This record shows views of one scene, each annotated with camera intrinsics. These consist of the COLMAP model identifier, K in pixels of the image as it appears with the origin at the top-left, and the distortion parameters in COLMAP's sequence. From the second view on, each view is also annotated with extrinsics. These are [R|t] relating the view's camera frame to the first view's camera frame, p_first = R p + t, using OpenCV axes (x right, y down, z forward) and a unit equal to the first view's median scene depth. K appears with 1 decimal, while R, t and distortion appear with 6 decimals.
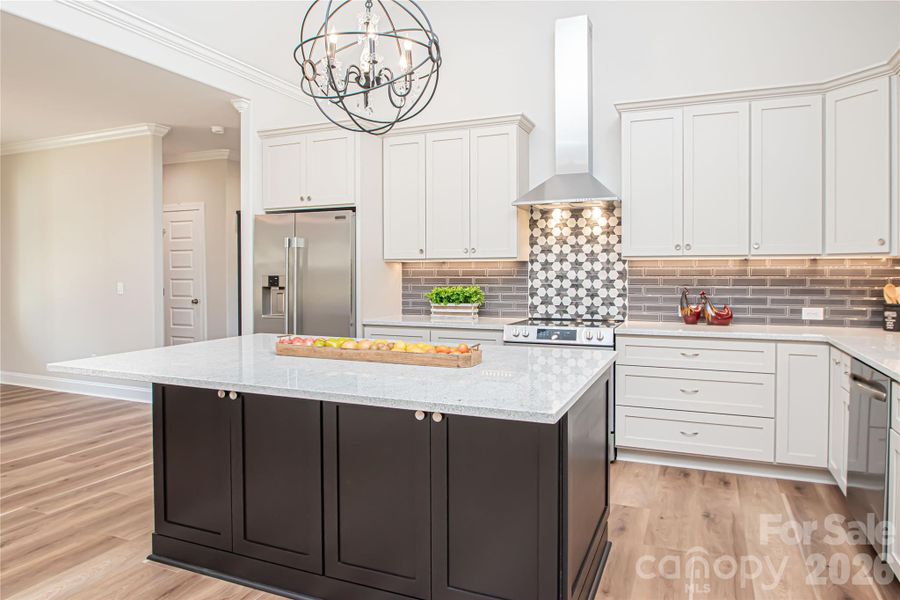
lens RADIAL K [[572.6, 0, 452.8], [0, 572.6, 276.6], [0, 0, 1]] dist [-0.021071, -0.001781]
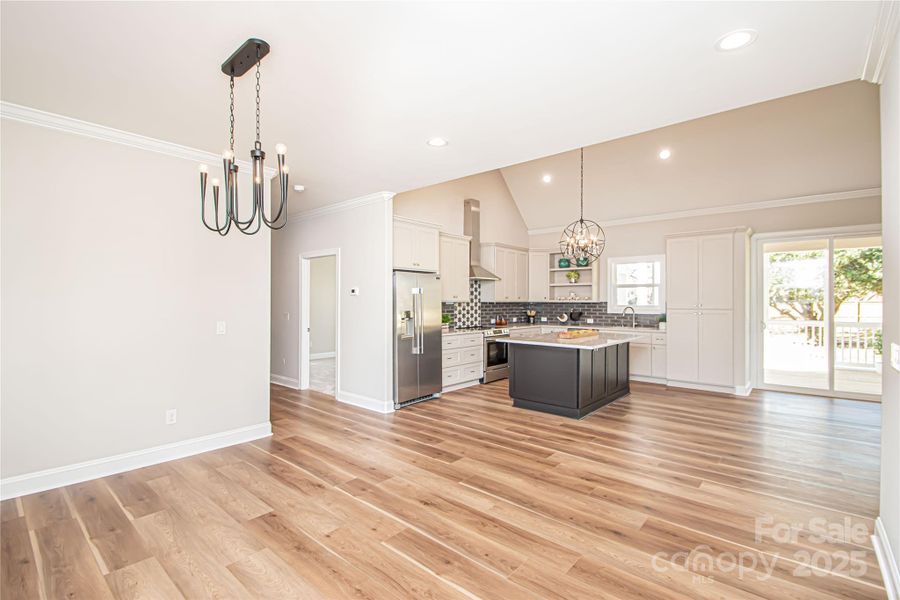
lens RADIAL K [[422.5, 0, 450.0], [0, 422.5, 300.0], [0, 0, 1]] dist [0.000390, -0.000356]
pose [[0.299506, 0.005446, 0.954079, -1.455008], [0.004098, 0.999967, -0.006995, -0.024430], [-0.954086, 0.006005, 0.299474, 0.556142]]
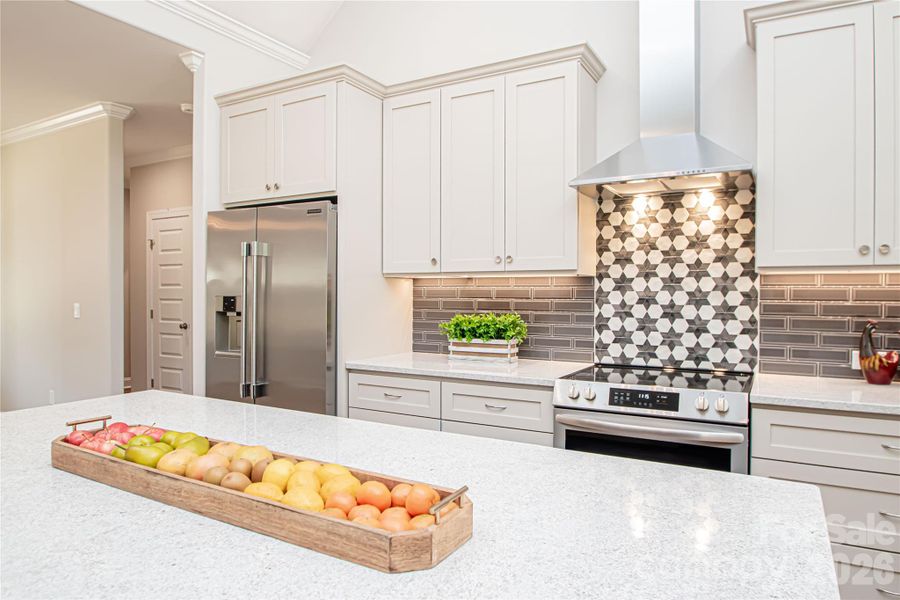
lens RADIAL K [[567.3, 0, 450.0], [0, 567.3, 300.0], [0, 0, 1]] dist [-0.015896, -0.000158]
pose [[0.992288, 0.006744, -0.123770, 0.049502], [-0.006201, 0.999969, 0.004772, -0.001972], [0.123799, -0.003967, 0.992299, 0.345422]]
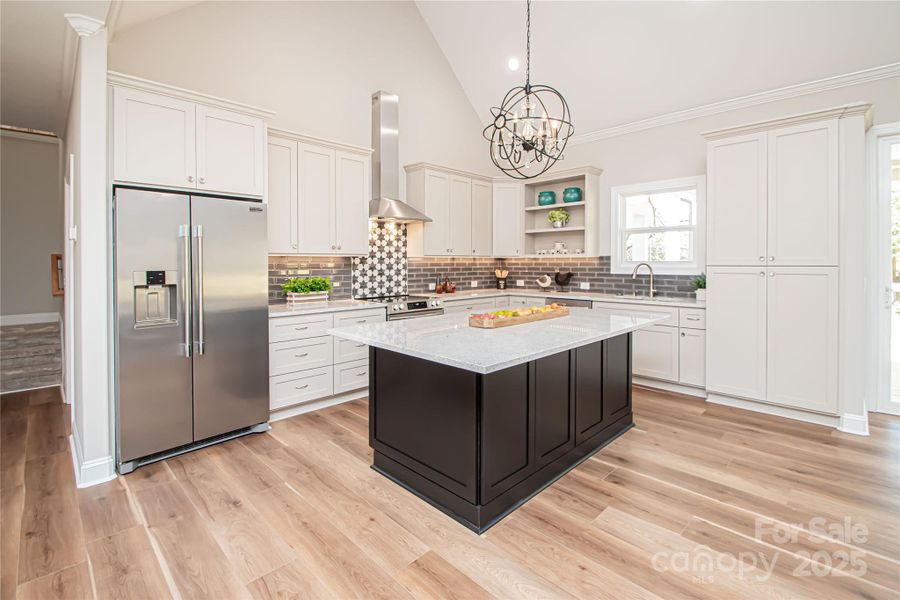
lens RADIAL K [[420.0, 0, 456.3], [0, 420.0, 271.3], [0, 0, 1]] dist [-0.001153, -0.000406]
pose [[0.368551, -0.018422, 0.929425, -0.723300], [0.009338, 0.999827, 0.016114, -0.006684], [-0.929561, 0.002740, 0.368659, 0.421341]]
